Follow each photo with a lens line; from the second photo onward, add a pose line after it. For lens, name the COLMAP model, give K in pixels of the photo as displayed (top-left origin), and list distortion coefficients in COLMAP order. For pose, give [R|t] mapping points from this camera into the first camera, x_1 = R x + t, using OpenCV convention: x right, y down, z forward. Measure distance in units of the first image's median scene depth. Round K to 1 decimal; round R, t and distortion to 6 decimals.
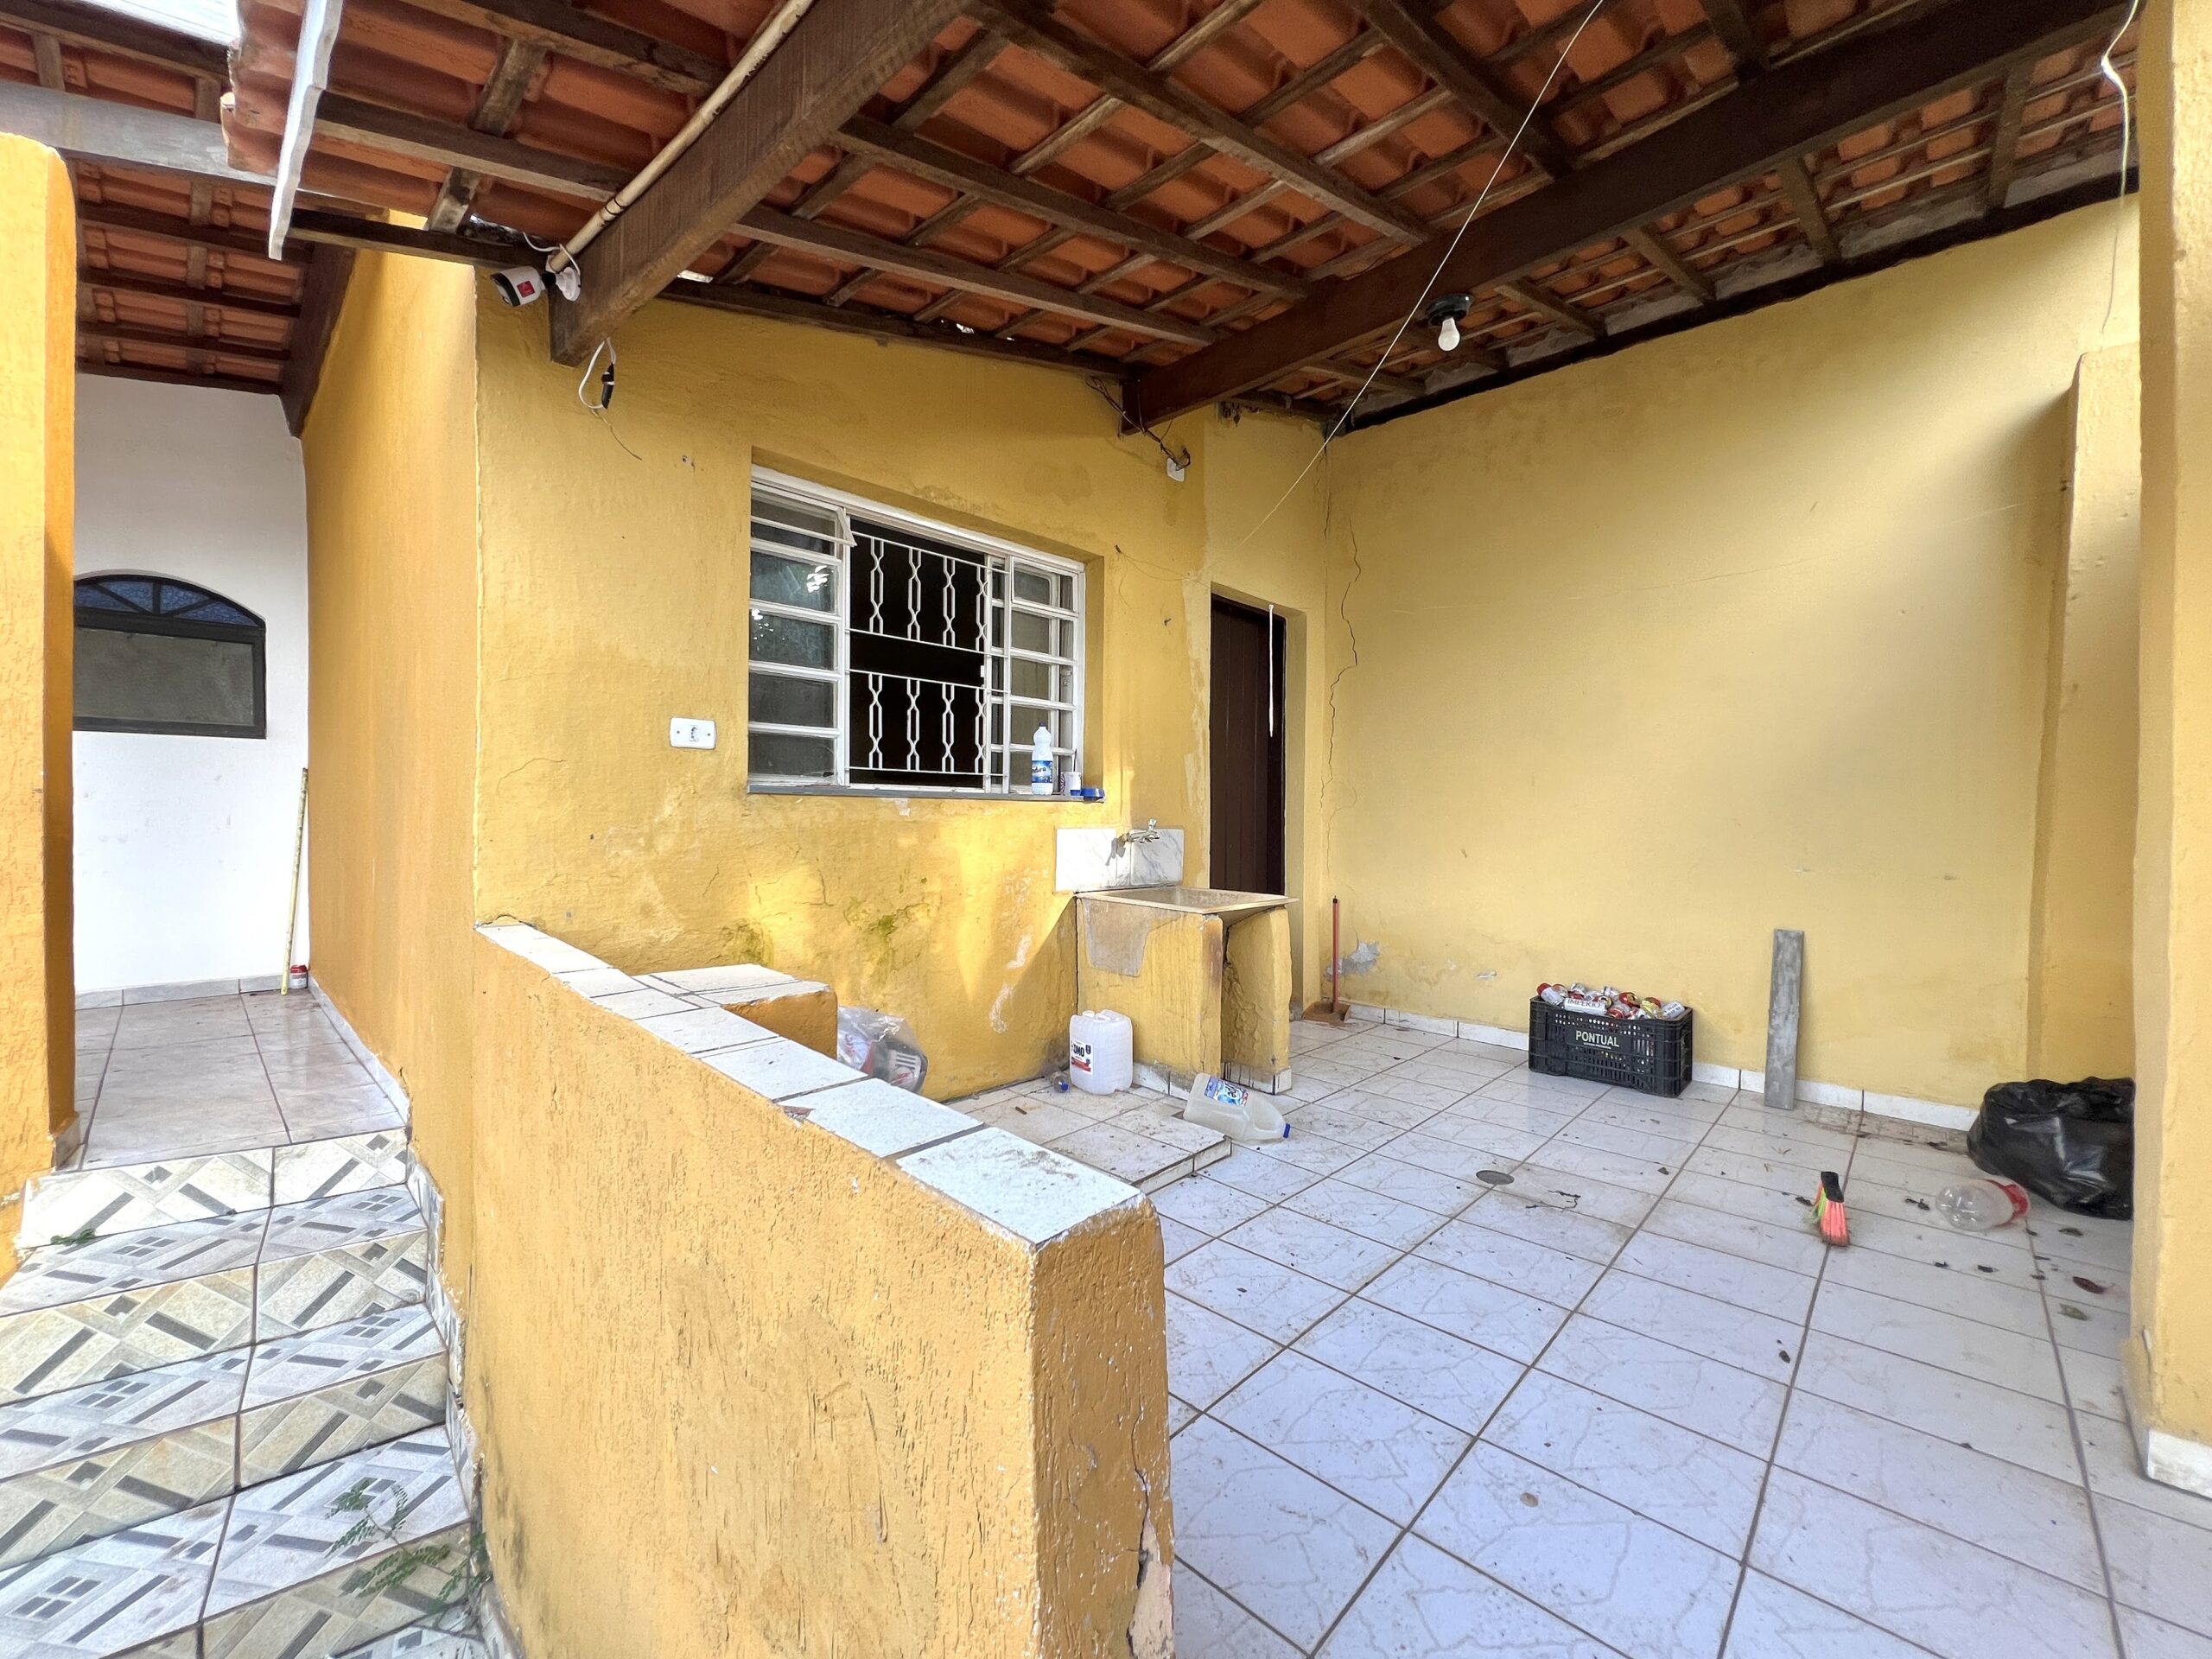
lens RADIAL K [[893.0, 0, 1105.9], [0, 893.0, 827.7], [0, 0, 1]] dist [-0.003720, 0.000929]
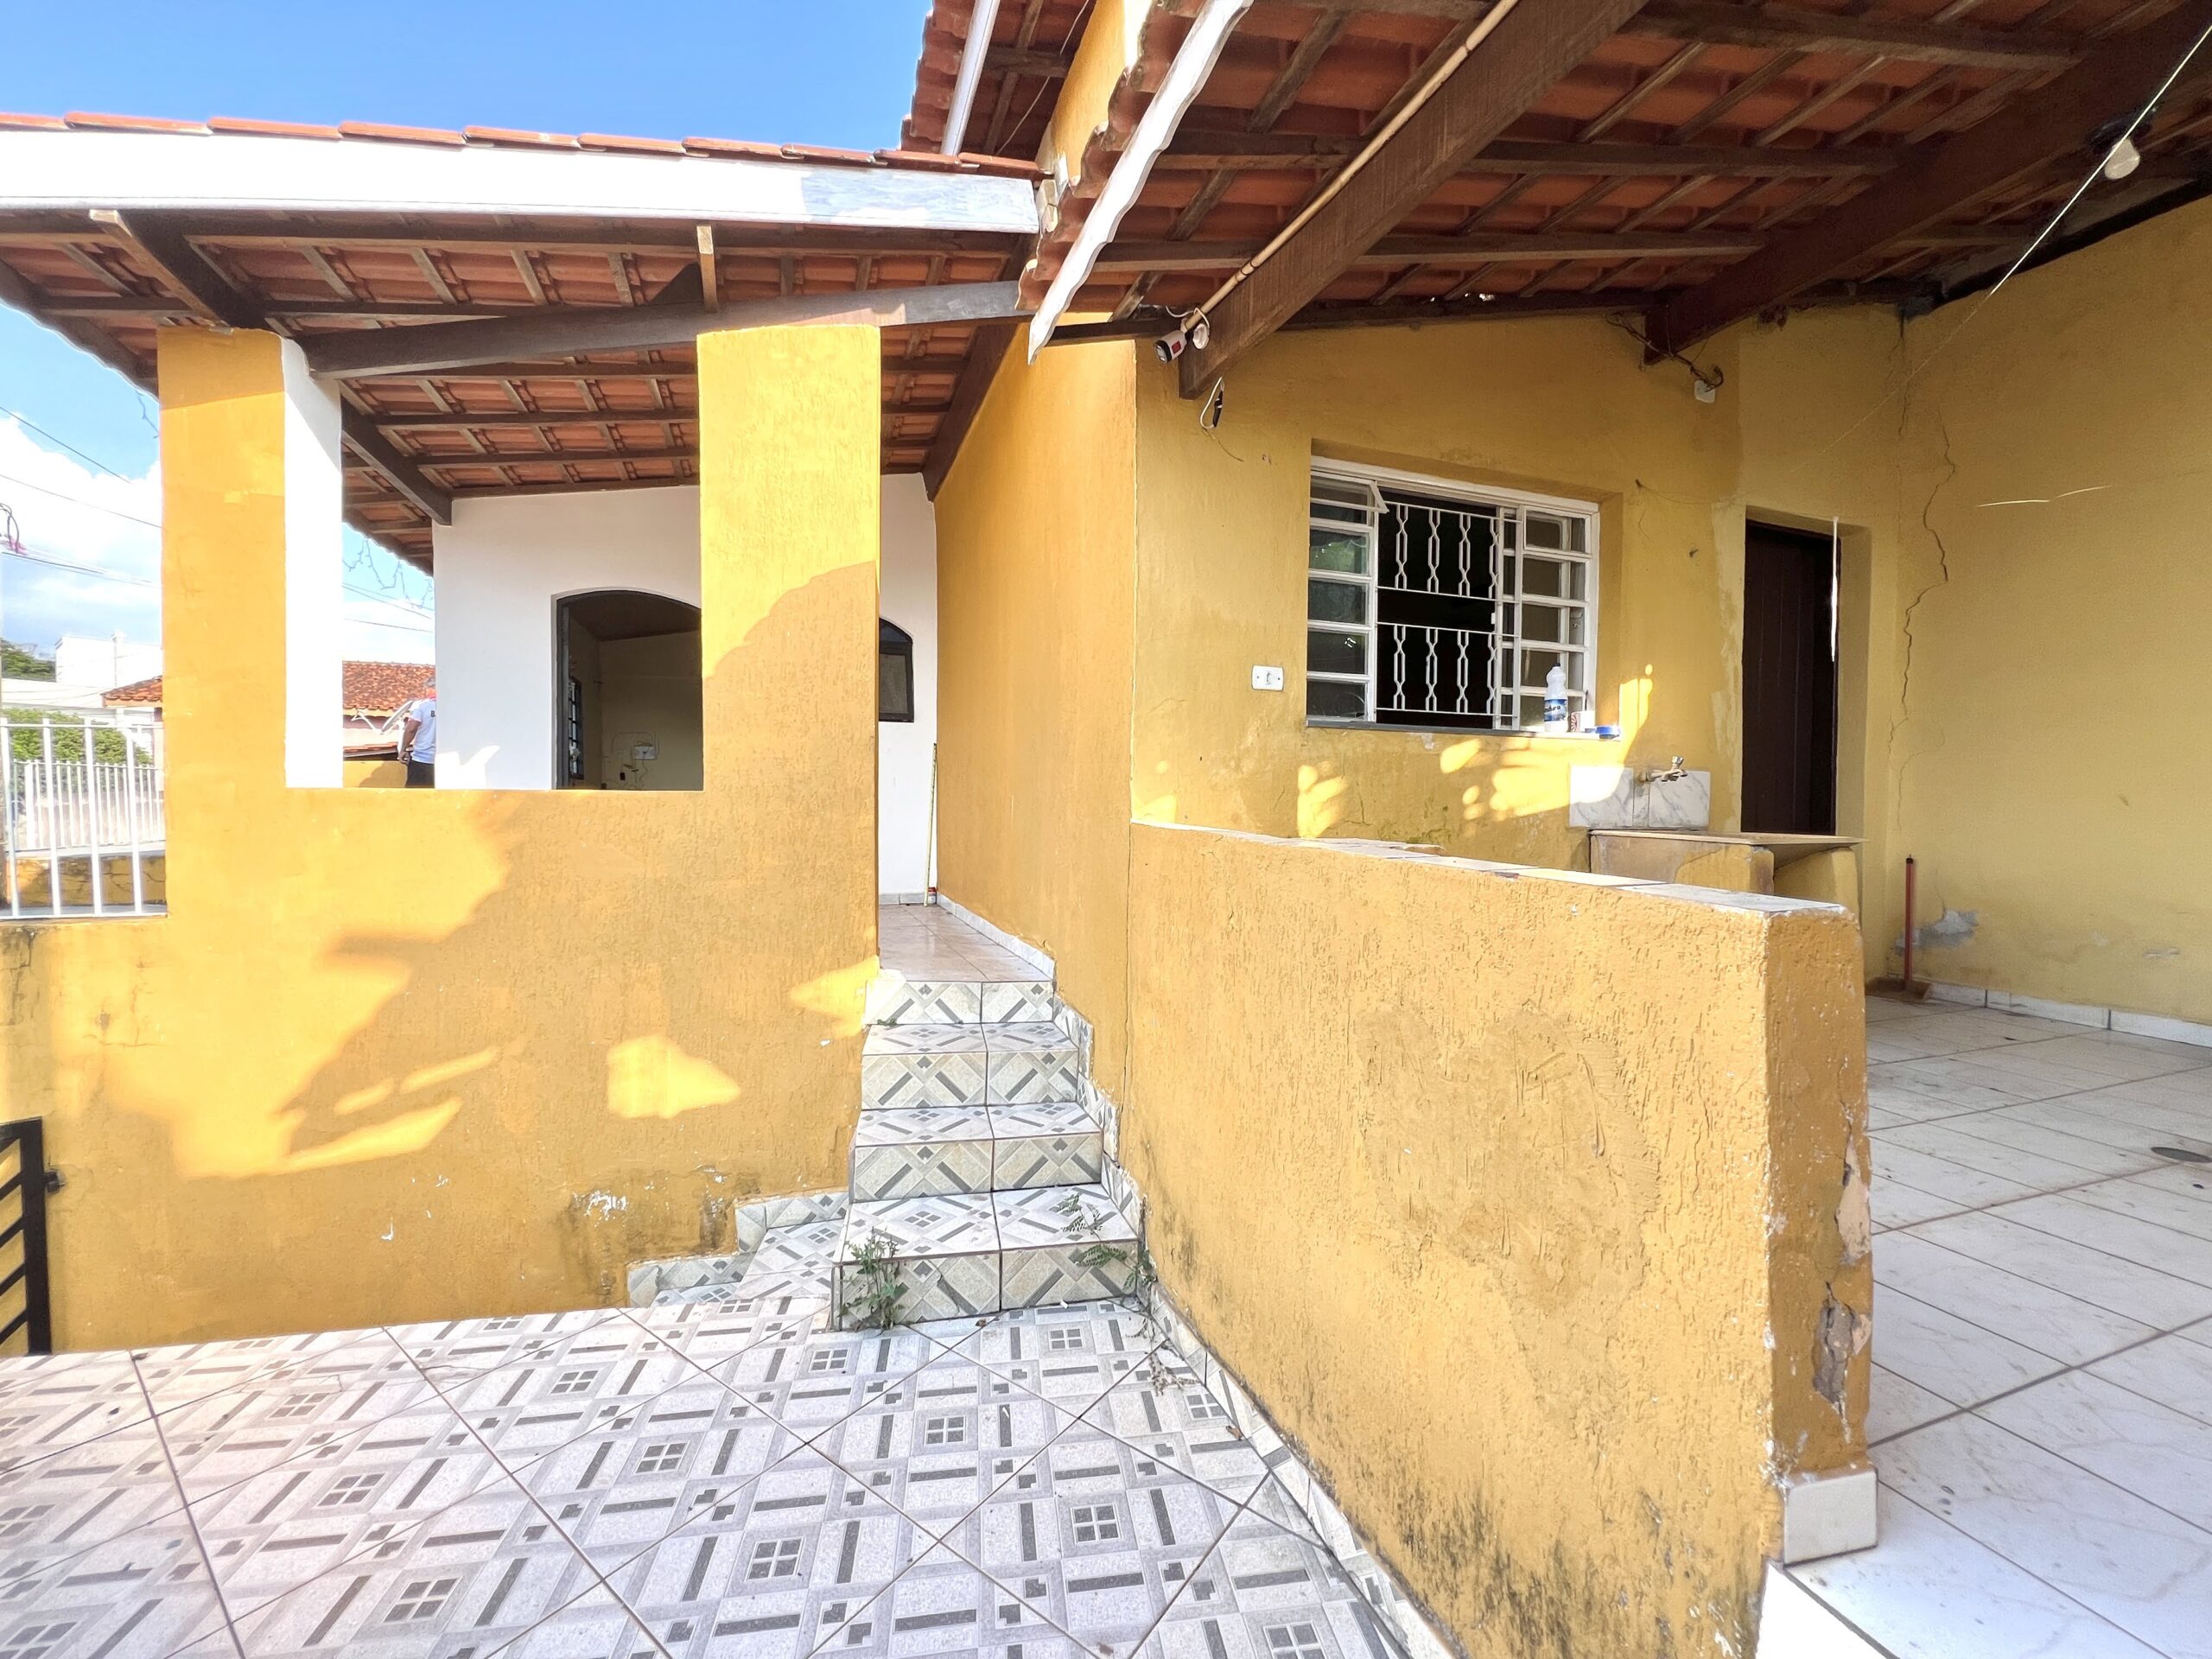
lens RADIAL K [[893.0, 0, 1102.4], [0, 893.0, 826.6], [0, 0, 1]] dist [-0.003720, 0.000929]
pose [[0.895956, 0.008514, -0.444062, -0.123215], [-0.005205, 0.999949, 0.008668, 0.098038], [0.444113, -0.005455, 0.895954, -0.232713]]
